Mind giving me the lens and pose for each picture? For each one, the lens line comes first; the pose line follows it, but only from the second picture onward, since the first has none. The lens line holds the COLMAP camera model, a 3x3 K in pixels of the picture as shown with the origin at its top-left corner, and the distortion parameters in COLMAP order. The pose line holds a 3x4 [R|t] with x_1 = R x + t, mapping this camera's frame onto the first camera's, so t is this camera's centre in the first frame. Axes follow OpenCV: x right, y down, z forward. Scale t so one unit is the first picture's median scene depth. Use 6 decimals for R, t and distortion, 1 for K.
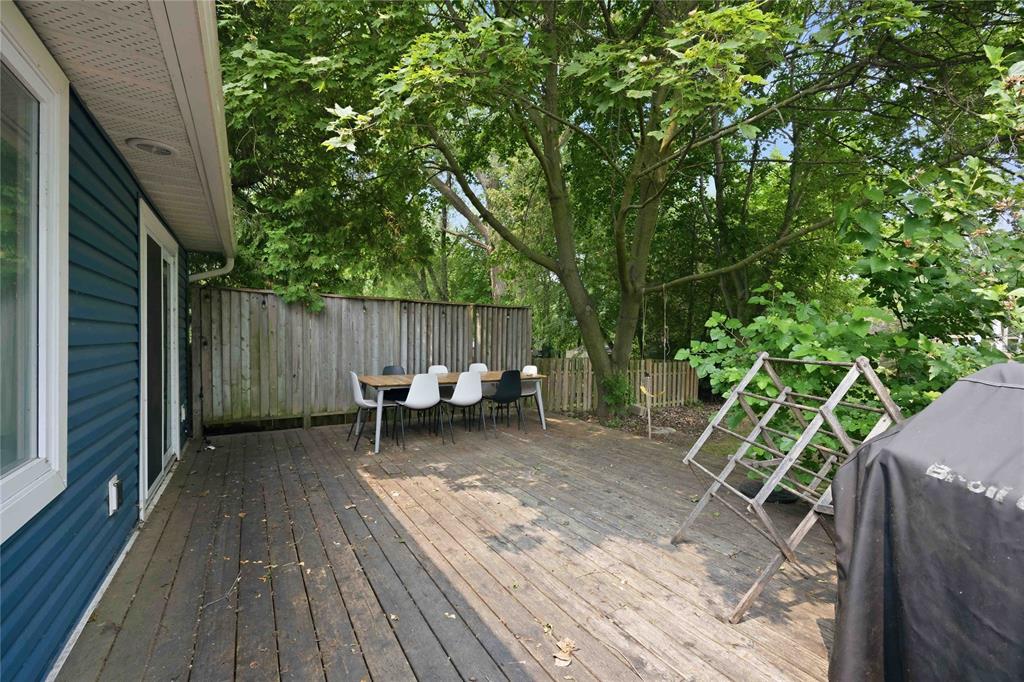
lens RADIAL K [[393.2, 0, 503.5], [0, 393.2, 362.4], [0, 0, 1]] dist [-0.001645, -0.000812]
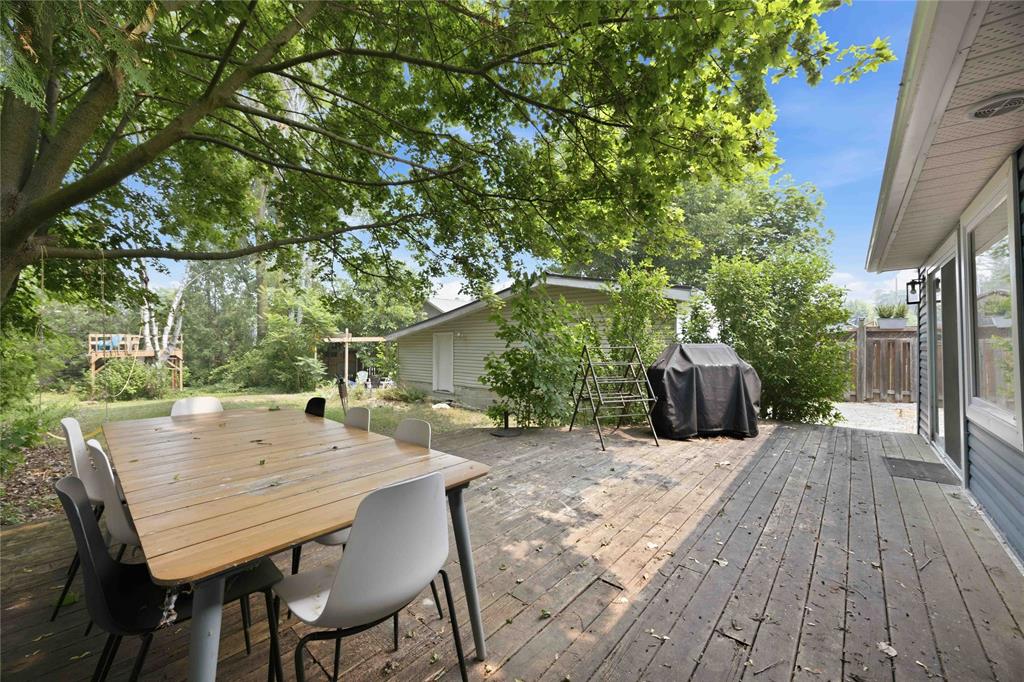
lens RADIAL K [[393.2, 0, 510.1], [0, 393.2, 344.6], [0, 0, 1]] dist [-0.001645, -0.000812]
pose [[-0.276276, -0.016997, 0.960928, -0.604800], [0.056234, 0.997845, 0.033817, -0.059995], [-0.959432, 0.063380, -0.274725, 0.952179]]
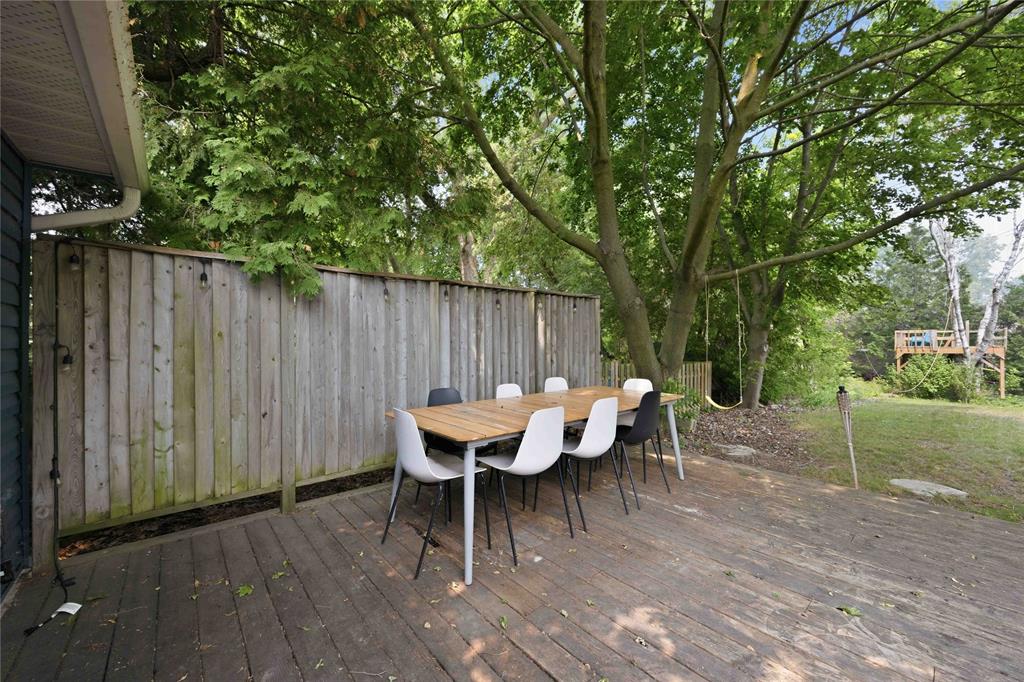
lens RADIAL K [[393.2, 0, 511.9], [0, 393.2, 348.3], [0, 0, 1]] dist [-0.001645, -0.000812]
pose [[0.990513, -0.021329, 0.135752, -0.297764], [0.027229, 0.998757, -0.041760, -0.027553], [-0.134692, 0.045060, 0.989862, 0.464895]]
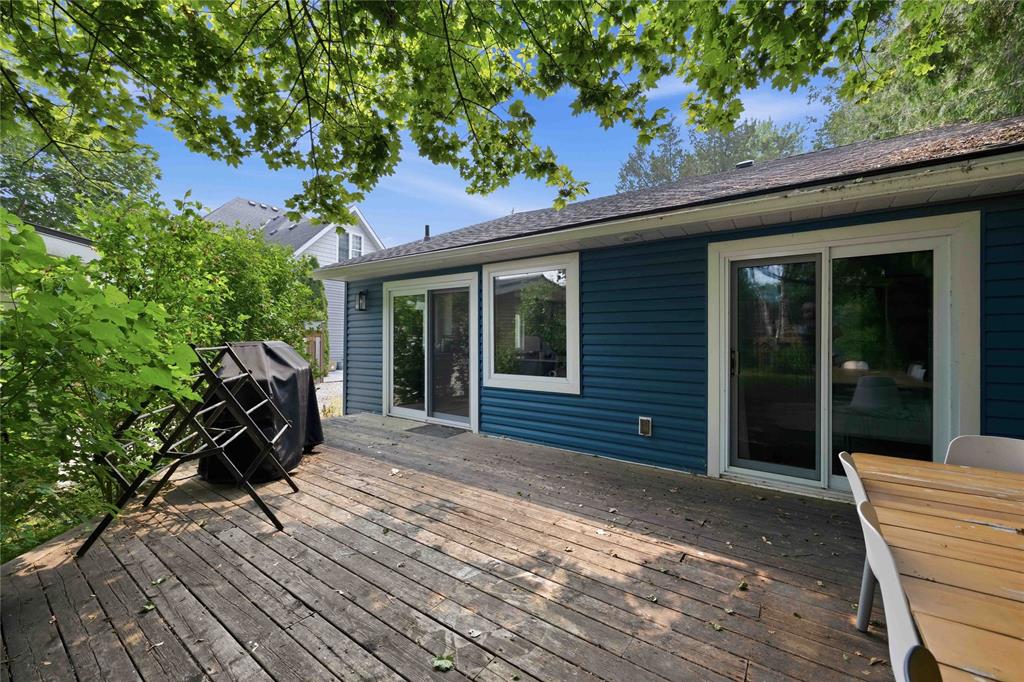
lens RADIAL K [[408.1, 0, 512.7], [0, 408.1, 343.7], [0, 0, 1]] dist [-0.005699, 0.000165]
pose [[-0.921613, -0.021384, -0.387520, 0.147853], [-0.044076, 0.997788, 0.049763, -0.055273], [0.385599, 0.062942, -0.920517, 1.104937]]
